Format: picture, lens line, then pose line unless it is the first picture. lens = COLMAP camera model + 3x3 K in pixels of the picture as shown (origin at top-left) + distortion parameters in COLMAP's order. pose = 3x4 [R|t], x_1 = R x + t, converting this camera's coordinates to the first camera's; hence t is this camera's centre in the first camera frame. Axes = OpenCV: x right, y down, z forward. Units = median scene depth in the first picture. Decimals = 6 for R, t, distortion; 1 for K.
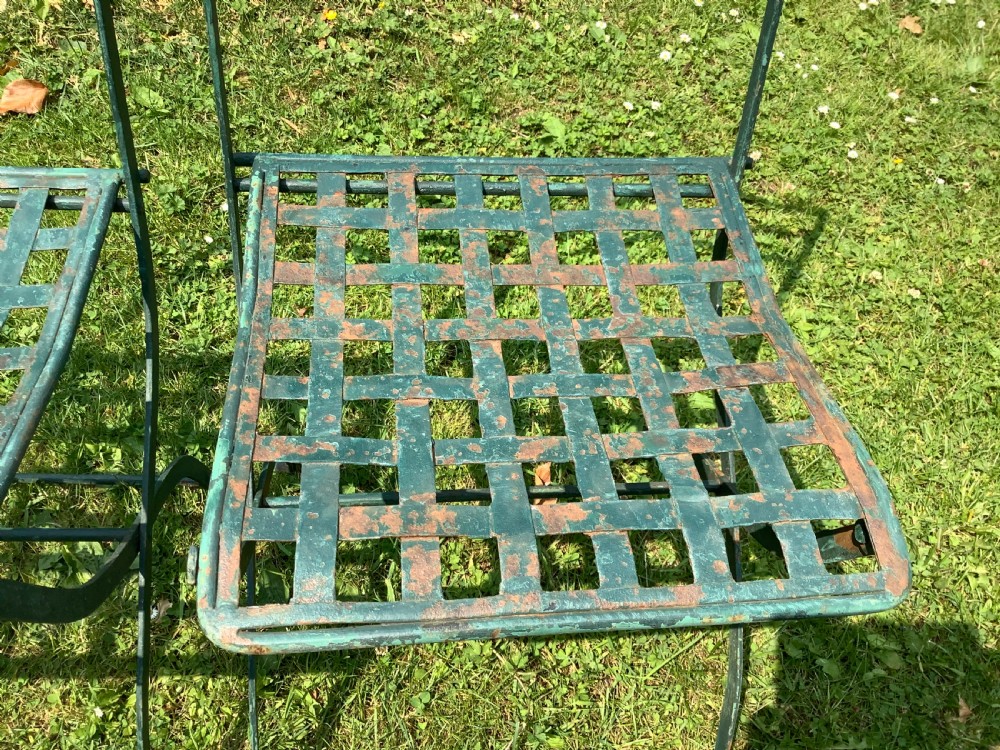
lens RADIAL K [[931.0, 0, 500.0], [0, 931.0, 375.0], [0, 0, 1]] dist [0.083671, -0.153872]
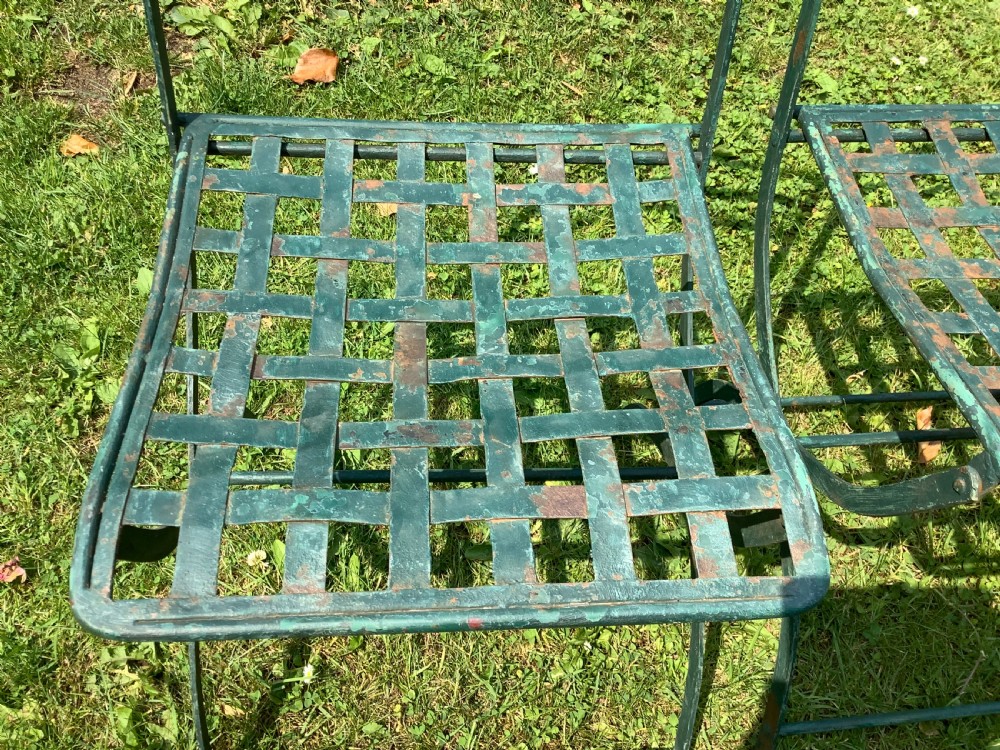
lens RADIAL K [[931.0, 0, 500.0], [0, 931.0, 375.0], [0, 0, 1]] dist [0.083671, -0.153872]
pose [[0.999756, -0.022024, -0.001378, -0.295489], [0.022051, 0.999456, 0.024528, 0.015633], [0.000837, -0.024552, 0.999698, -0.017310]]
